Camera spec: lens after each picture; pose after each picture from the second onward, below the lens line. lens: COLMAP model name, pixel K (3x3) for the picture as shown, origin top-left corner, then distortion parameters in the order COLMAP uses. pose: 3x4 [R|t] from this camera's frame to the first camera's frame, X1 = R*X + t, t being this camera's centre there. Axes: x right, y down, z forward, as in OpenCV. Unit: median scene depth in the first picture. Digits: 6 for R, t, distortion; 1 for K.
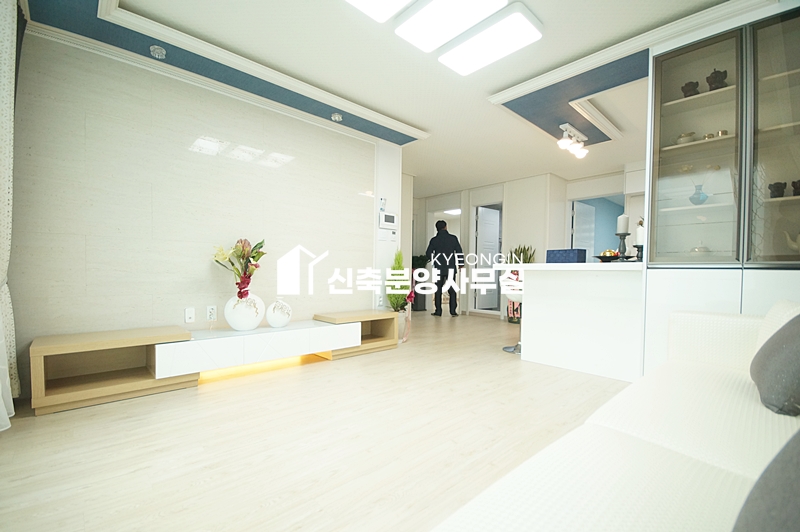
lens RADIAL K [[348.2, 0, 399.2], [0, 348.2, 279.2], [0, 0, 1]] dist [0.000216, 0.000091]
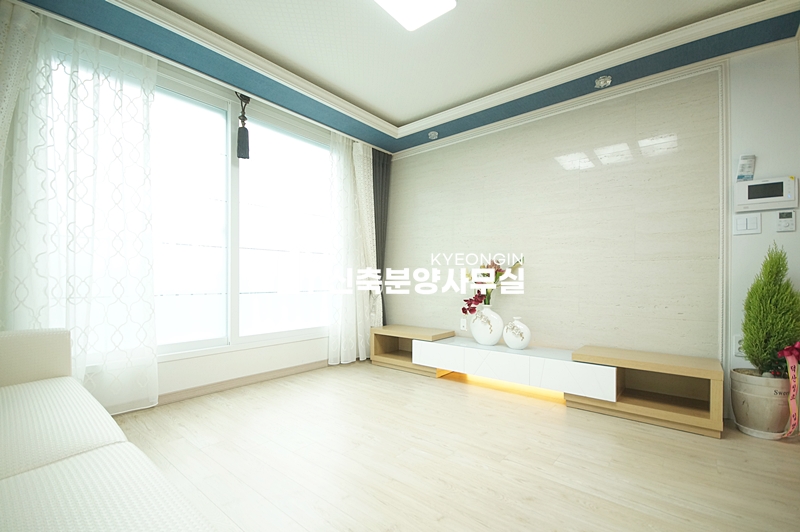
lens RADIAL K [[348.2, 0, 399.2], [0, 348.2, 279.2], [0, 0, 1]] dist [0.000216, 0.000091]
pose [[0.132855, -0.016642, -0.990996, 0.566114], [-0.025280, 0.999477, -0.020174, -0.025507], [0.990813, 0.027733, 0.132365, 0.559756]]
